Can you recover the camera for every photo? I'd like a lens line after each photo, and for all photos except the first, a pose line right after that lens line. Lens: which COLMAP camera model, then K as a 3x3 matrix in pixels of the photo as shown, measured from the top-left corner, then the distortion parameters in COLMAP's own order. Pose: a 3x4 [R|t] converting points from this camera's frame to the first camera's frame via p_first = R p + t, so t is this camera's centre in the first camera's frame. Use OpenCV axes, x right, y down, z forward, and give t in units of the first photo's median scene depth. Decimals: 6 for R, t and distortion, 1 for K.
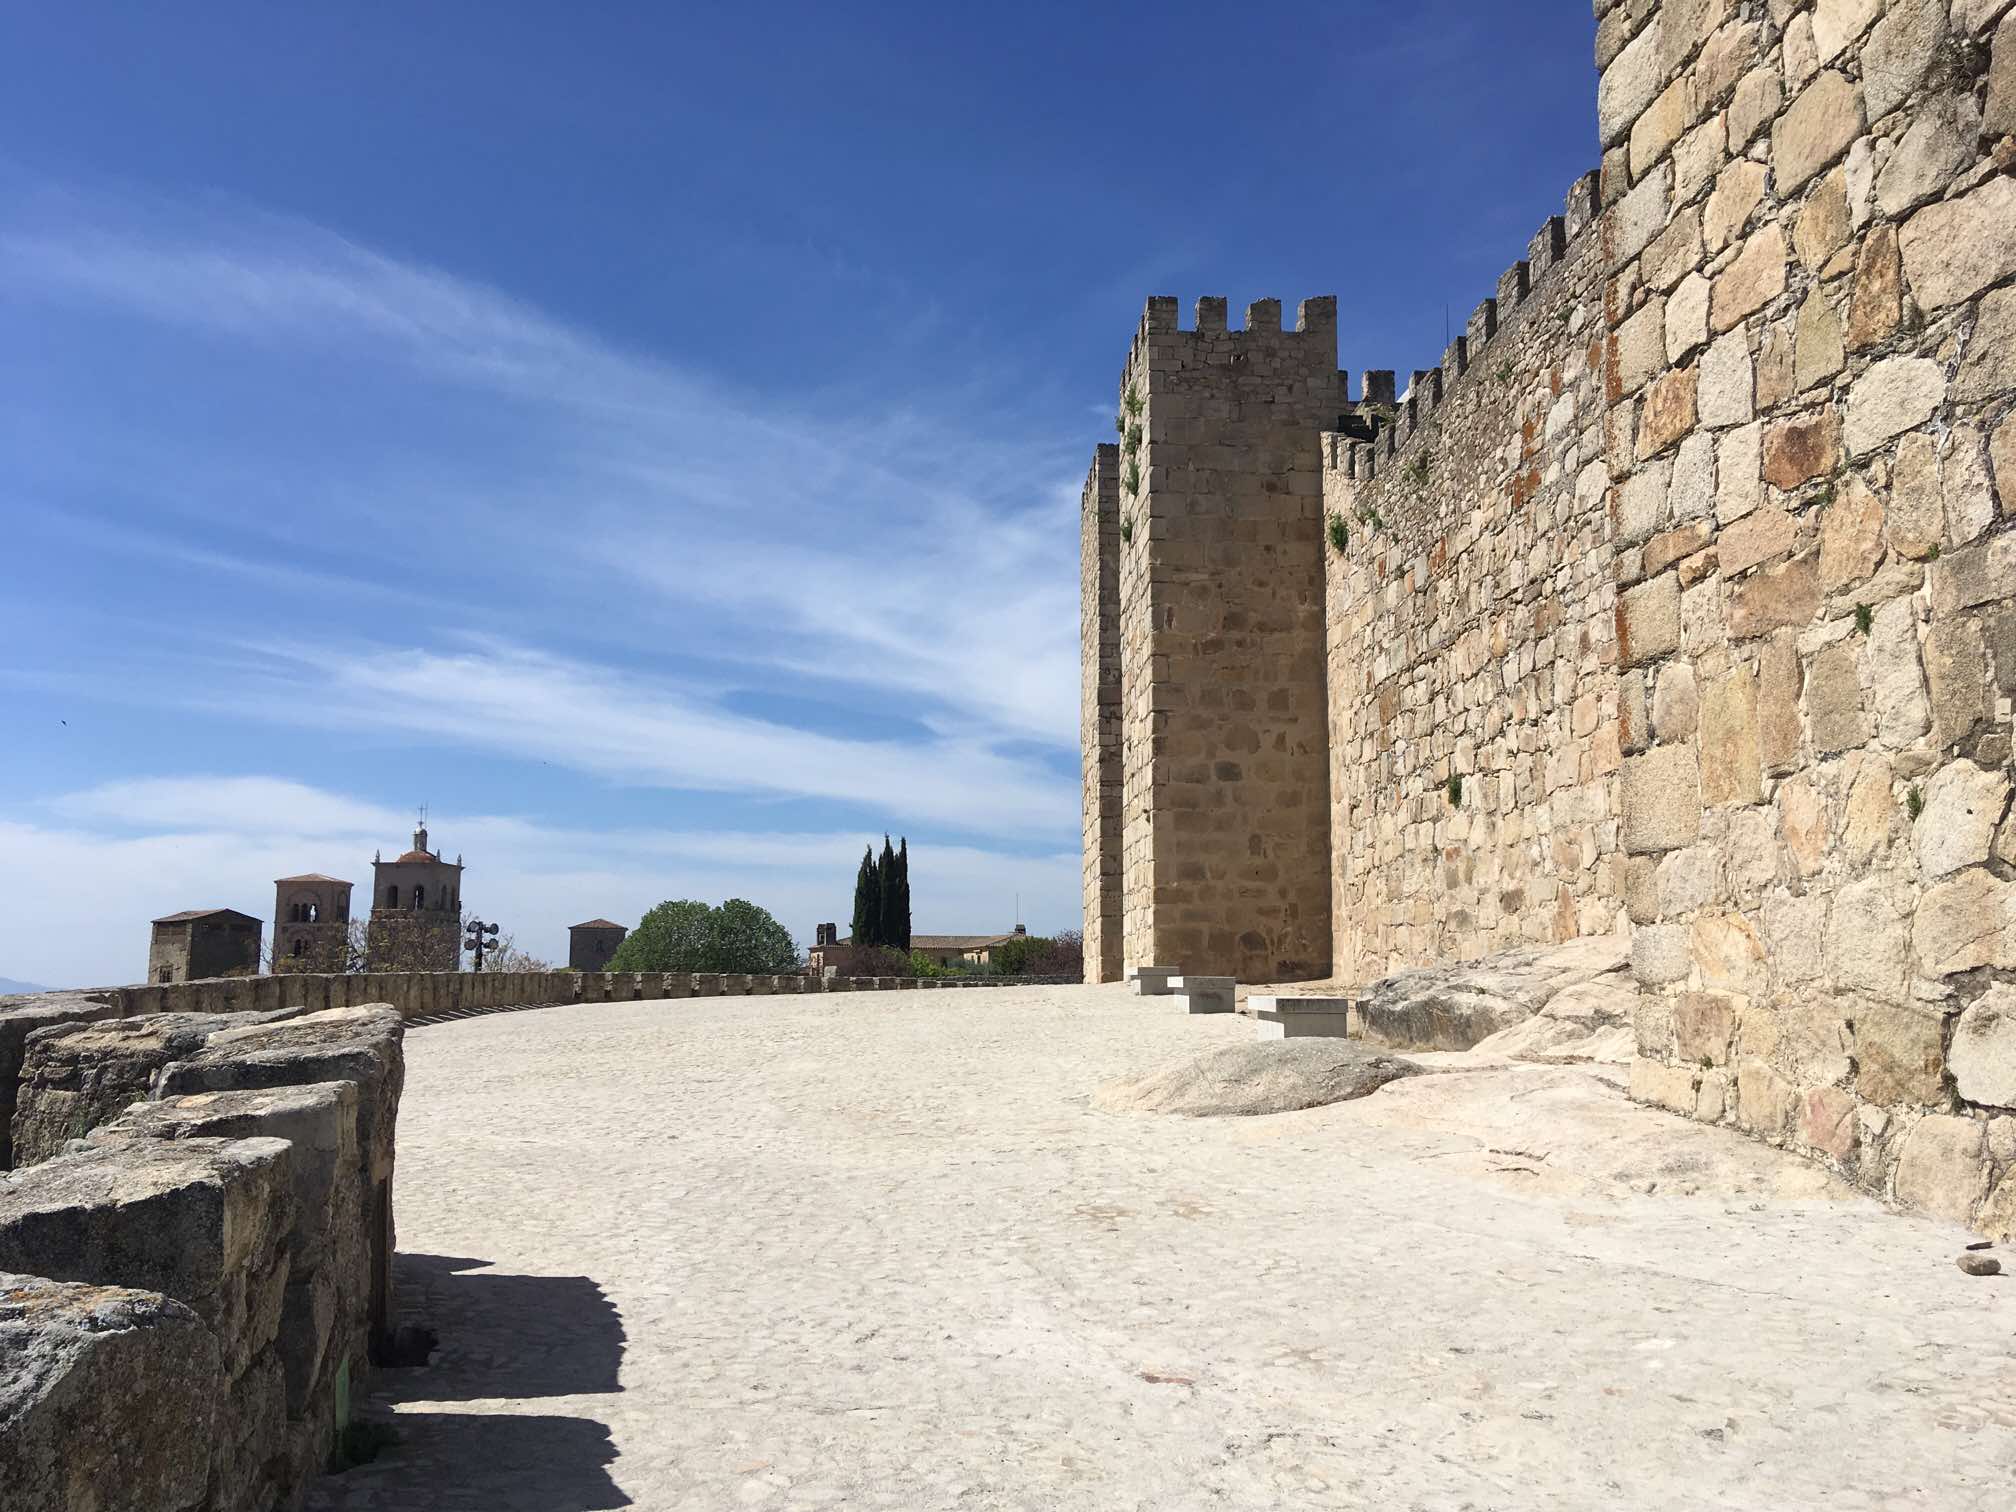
lens RADIAL K [[1696.1, 0, 1012.2], [0, 1696.1, 762.9], [0, 0, 1]] dist [0.102127, -0.144672]
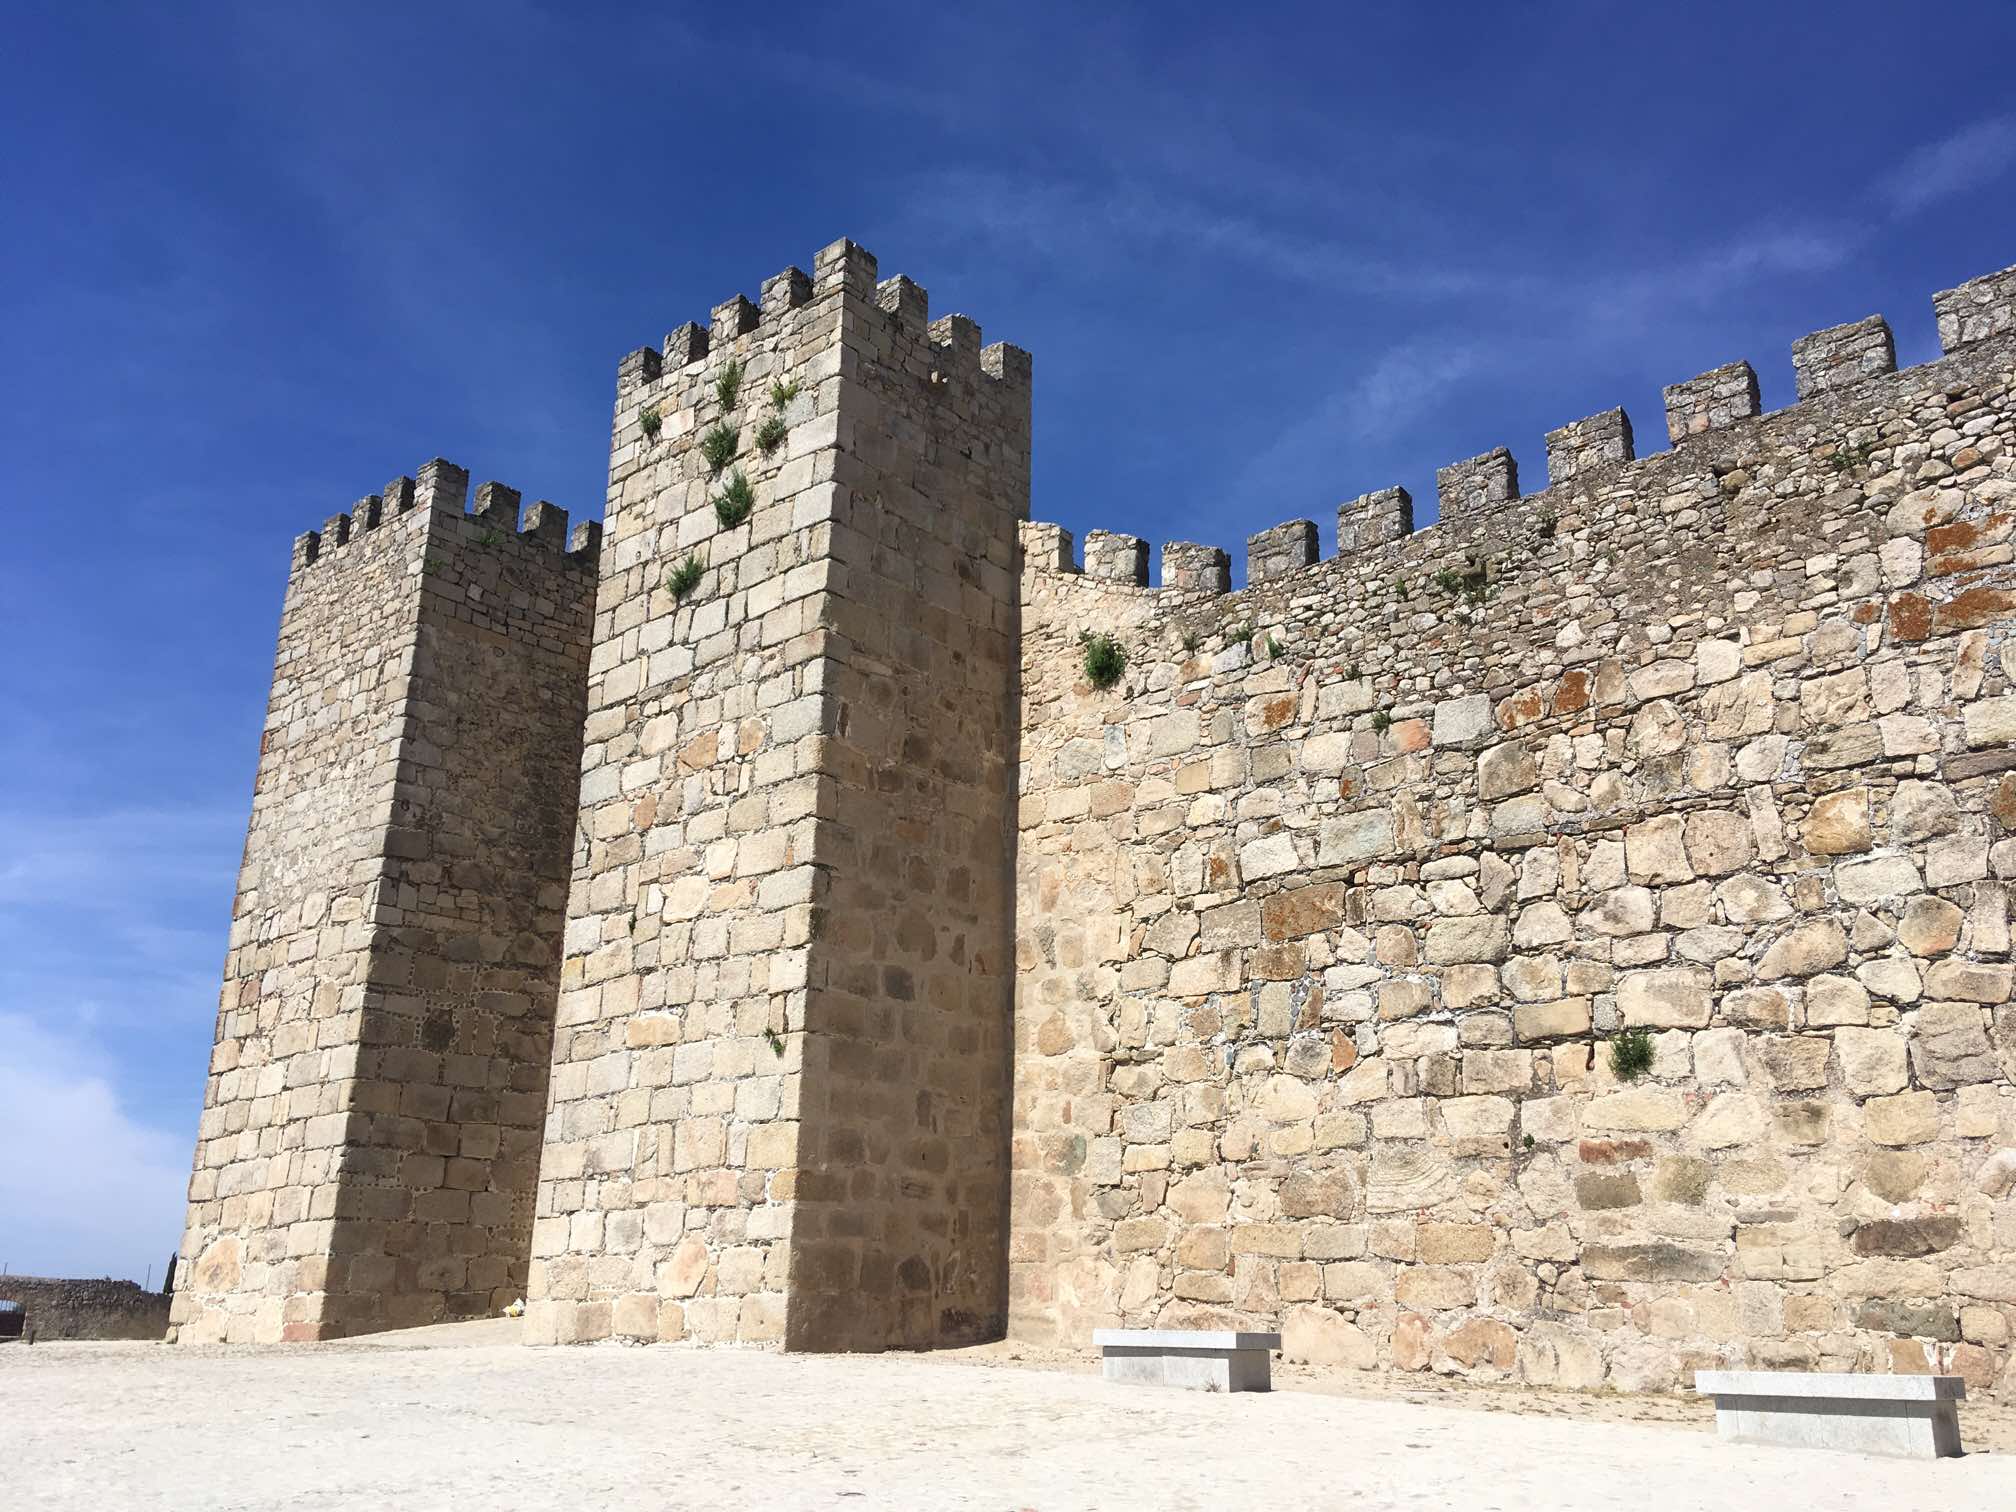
lens RADIAL K [[1696.1, 0, 1006.2], [0, 1696.1, 762.1], [0, 0, 1]] dist [0.102127, -0.144672]
pose [[0.698091, 0.231065, 0.677701, -0.283765], [-0.104645, 0.969259, -0.222679, 0.060967], [-0.708321, 0.084532, 0.700811, 0.541209]]
